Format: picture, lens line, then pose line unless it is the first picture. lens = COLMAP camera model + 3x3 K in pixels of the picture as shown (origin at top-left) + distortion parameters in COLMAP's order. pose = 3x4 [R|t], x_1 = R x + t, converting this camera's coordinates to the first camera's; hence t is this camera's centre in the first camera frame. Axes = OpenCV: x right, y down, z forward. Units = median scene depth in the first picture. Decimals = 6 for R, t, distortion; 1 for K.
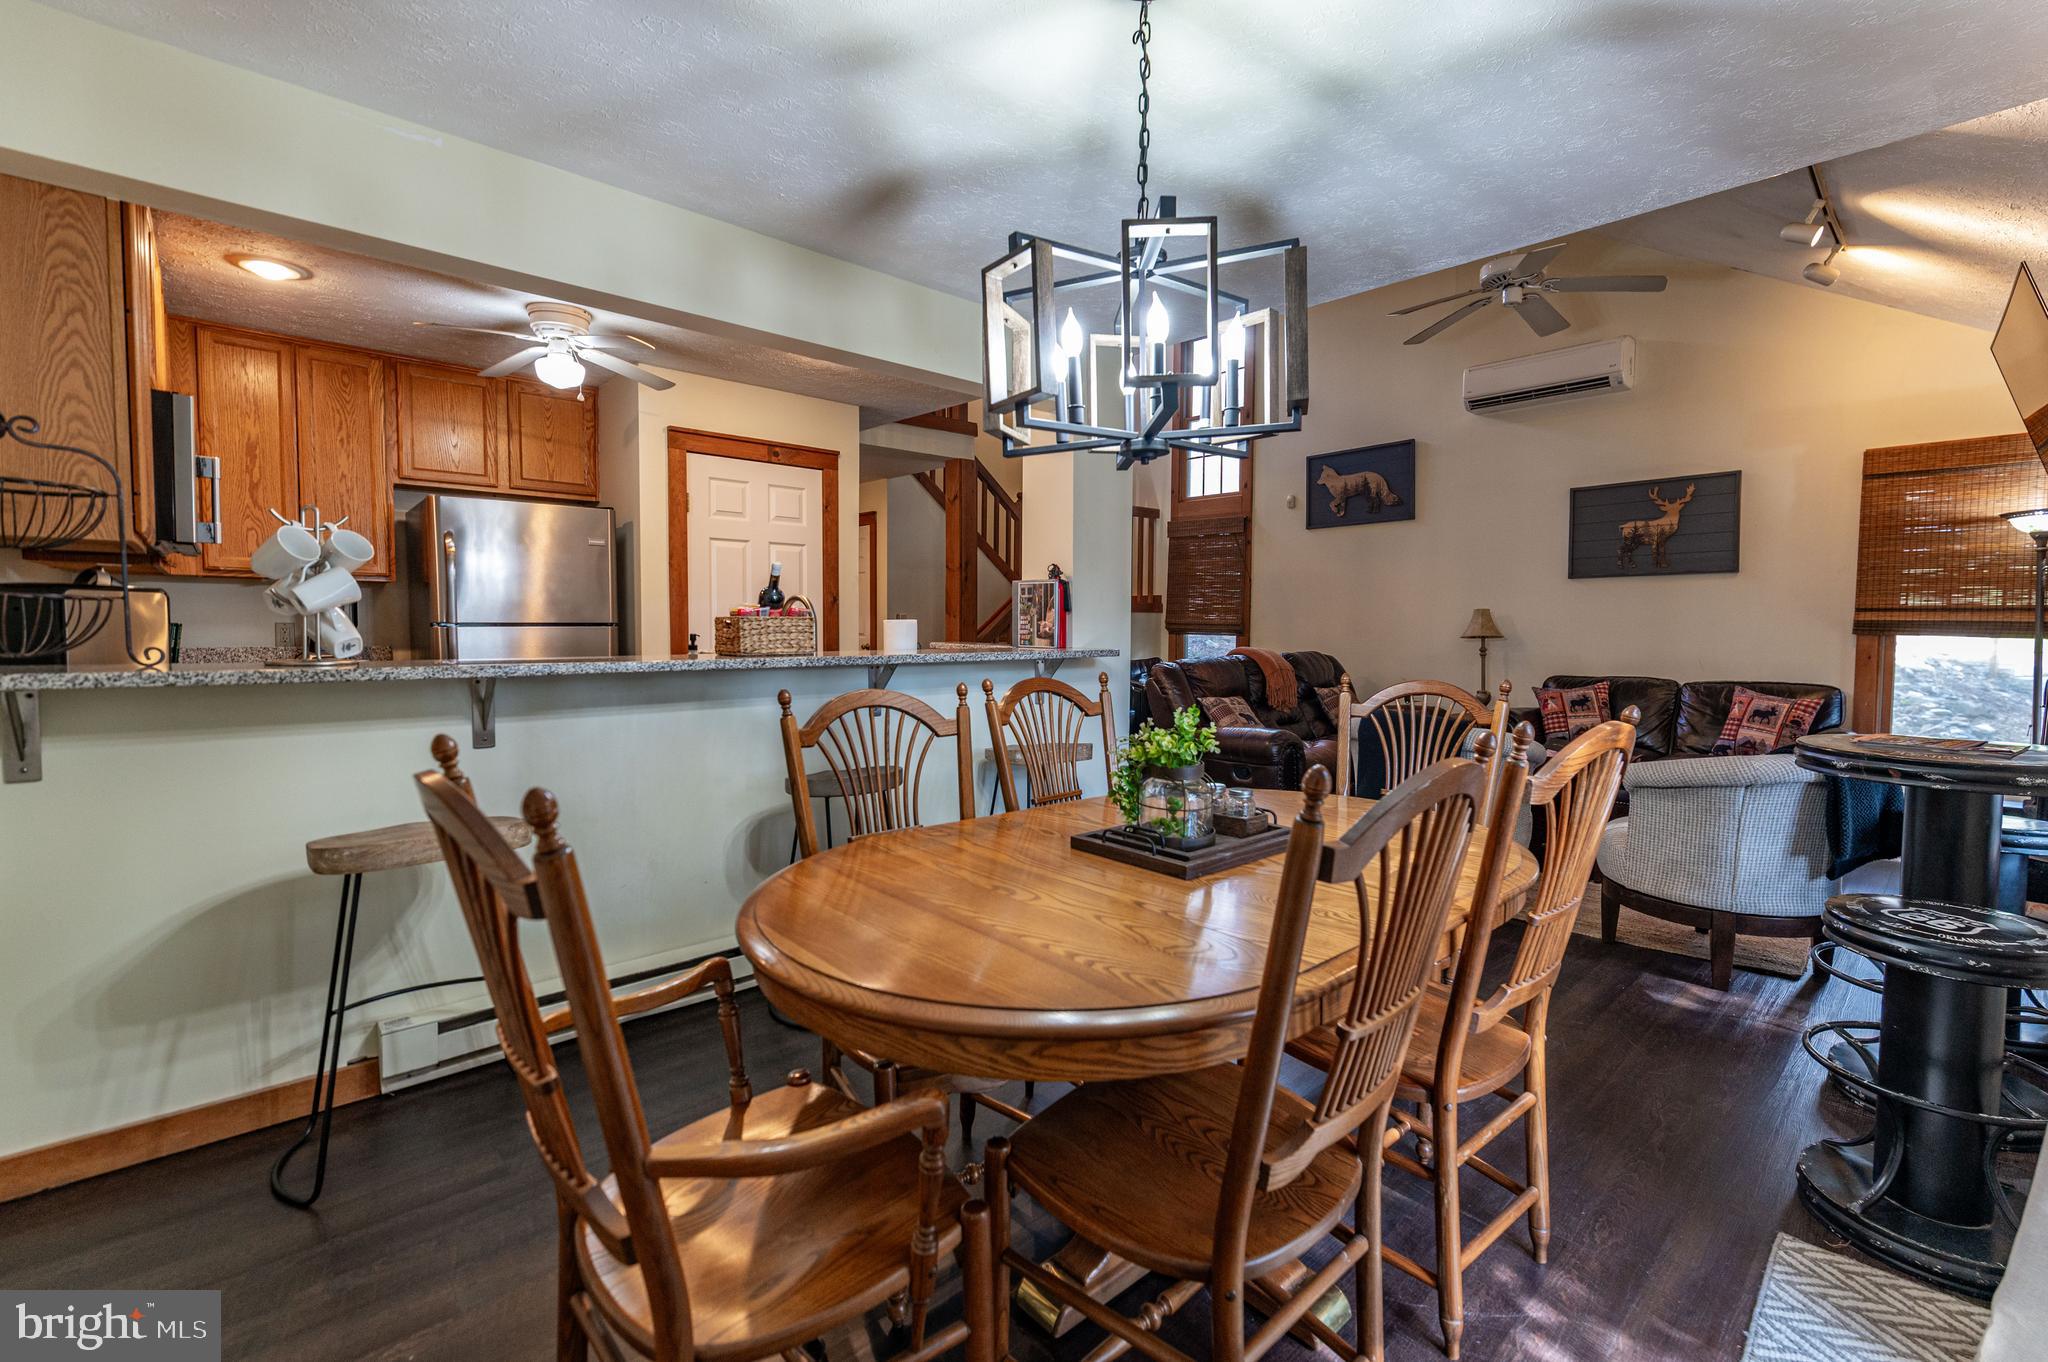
lens RADIAL K [[882.6, 0, 1058.3], [0, 882.6, 671.6], [0, 0, 1]] dist [0.002896, -0.001826]
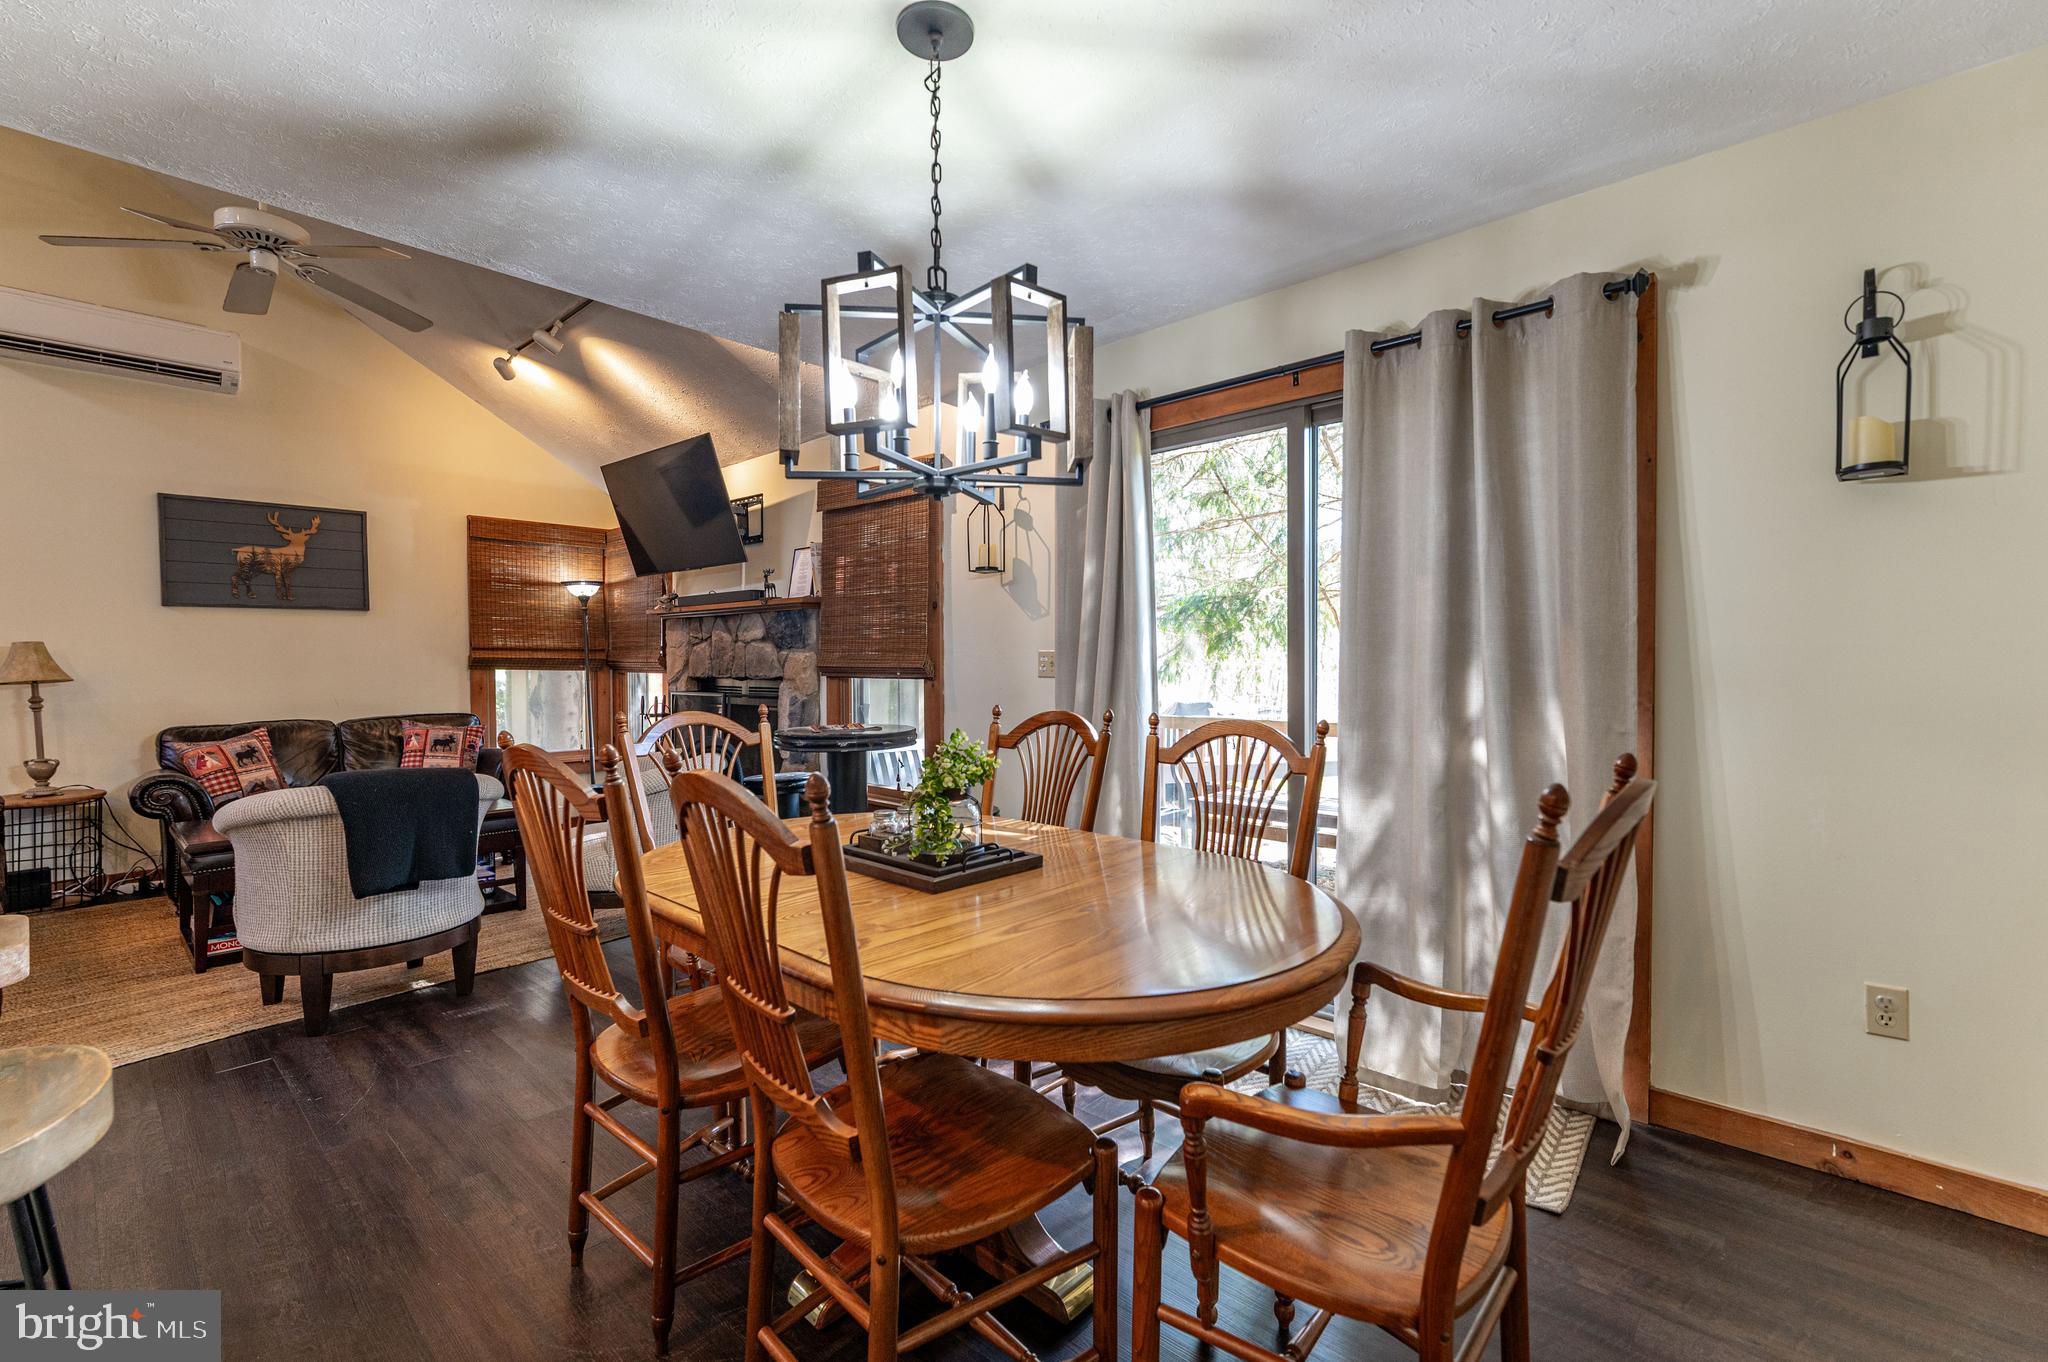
lens RADIAL K [[882.6, 0, 1016.0], [0, 882.6, 674.0], [0, 0, 1]] dist [0.002896, -0.001826]
pose [[-0.071769, -0.017160, 0.997274, -0.294936], [0.061160, 0.997895, 0.021572, -0.014698], [-0.995544, 0.062541, -0.070569, 0.314278]]
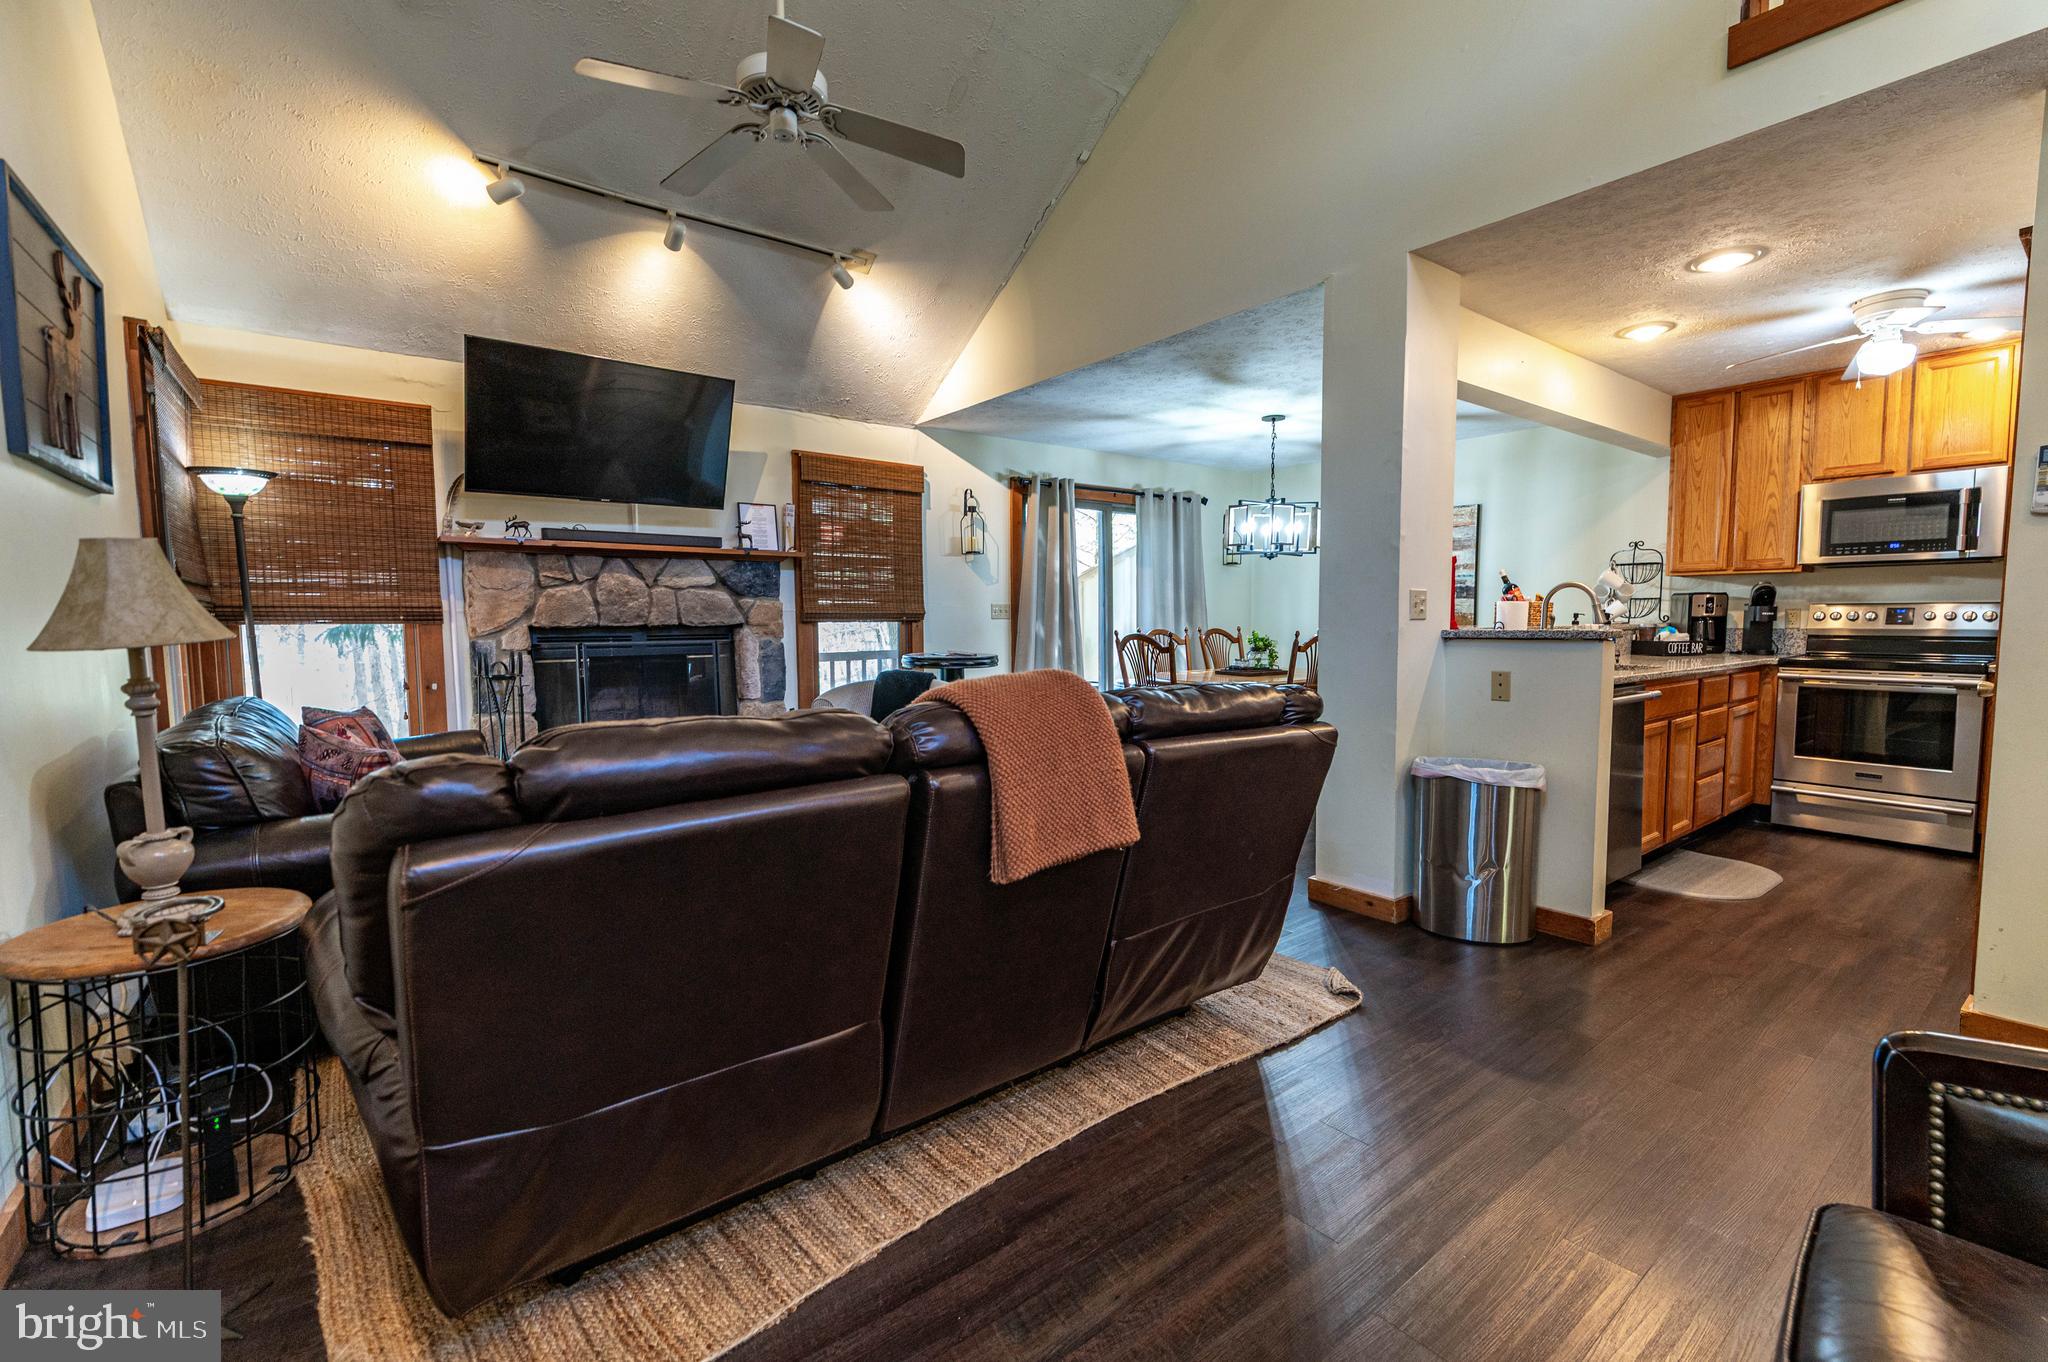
lens RADIAL K [[882.6, 0, 1051.0], [0, 882.6, 678.1], [0, 0, 1]] dist [0.002896, -0.001826]
pose [[-0.996032, -0.005317, 0.088840, 0.193373], [0.006228, 0.991602, 0.129180, -0.067999], [-0.088781, 0.129221, -0.987634, 1.389149]]
